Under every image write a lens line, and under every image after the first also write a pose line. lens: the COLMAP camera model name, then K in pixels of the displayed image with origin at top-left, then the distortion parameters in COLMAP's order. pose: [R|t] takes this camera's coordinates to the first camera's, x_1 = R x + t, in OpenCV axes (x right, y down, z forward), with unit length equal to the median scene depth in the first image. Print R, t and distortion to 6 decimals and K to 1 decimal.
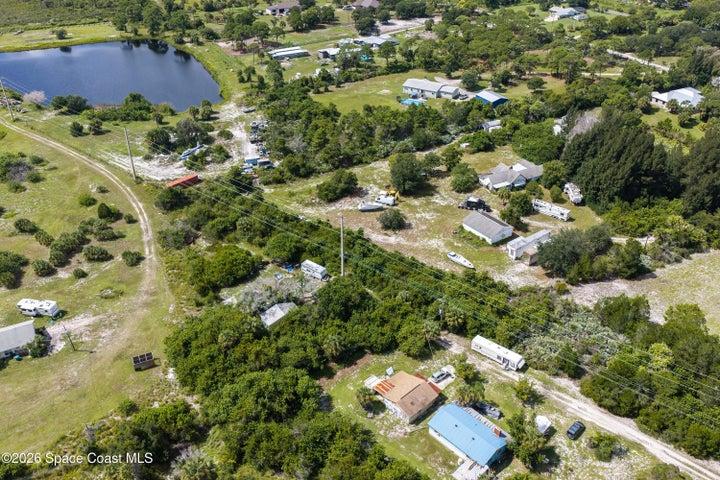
lens RADIAL K [[597.8, 0, 360.0], [0, 597.8, 240.0], [0, 0, 1]] dist [0.024131, -0.041988]
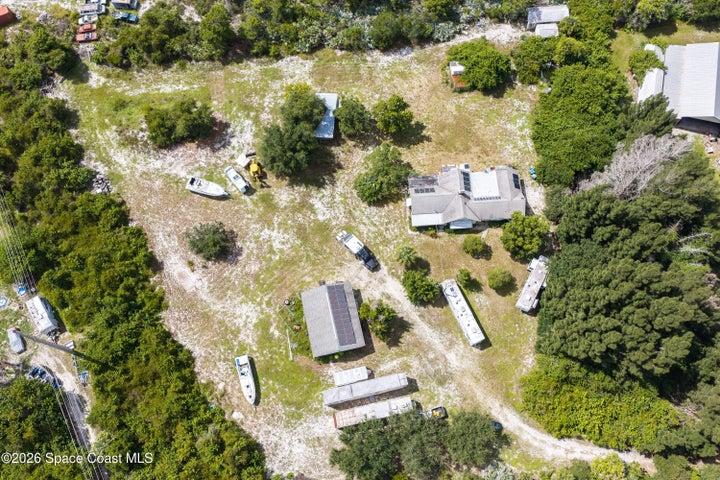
lens RADIAL K [[597.8, 0, 360.0], [0, 597.8, 240.0], [0, 0, 1]] dist [0.024131, -0.041988]
pose [[0.918574, 0.372525, -0.132090, 0.251675], [-0.207489, 0.738929, 0.641040, -0.421446], [0.336408, -0.561435, 0.756056, 0.510311]]
